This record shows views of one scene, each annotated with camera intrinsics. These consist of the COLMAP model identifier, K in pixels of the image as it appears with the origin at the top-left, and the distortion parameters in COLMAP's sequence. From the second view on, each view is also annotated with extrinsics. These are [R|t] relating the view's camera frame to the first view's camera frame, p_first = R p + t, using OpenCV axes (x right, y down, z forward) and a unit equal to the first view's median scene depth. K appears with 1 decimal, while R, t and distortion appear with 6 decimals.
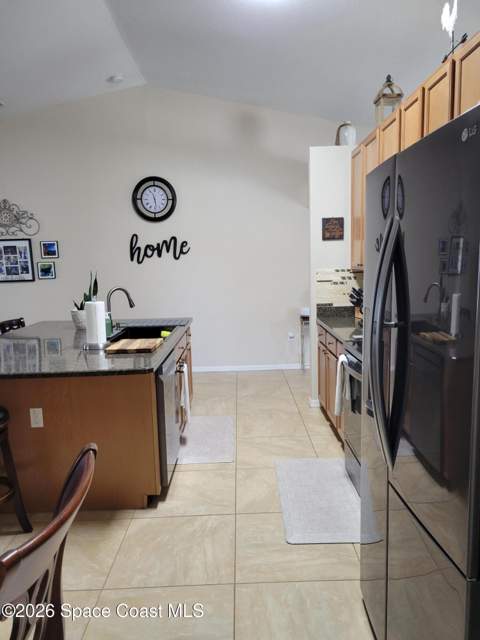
lens RADIAL K [[477.1, 0, 242.0], [0, 477.1, 321.6], [0, 0, 1]] dist [0.042728, -0.030118]
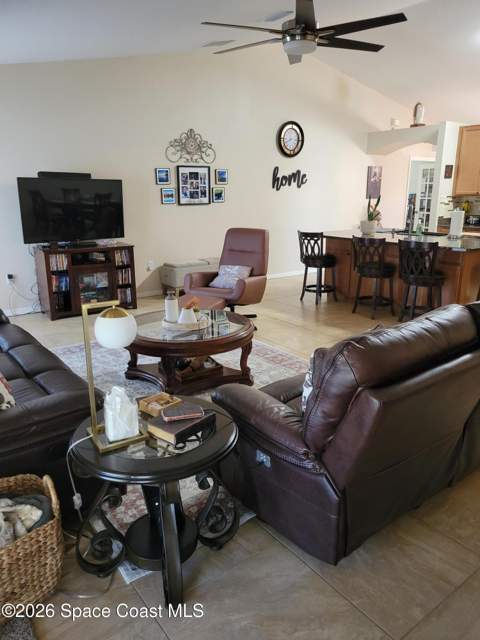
lens RADIAL K [[477.1, 0, 238.8], [0, 477.1, 317.5], [0, 0, 1]] dist [0.042728, -0.030118]
pose [[0.802617, -0.129983, 0.582160, -1.092161], [0.057566, 0.988292, 0.141298, 0.027244], [-0.593710, -0.079896, 0.800703, 0.011147]]
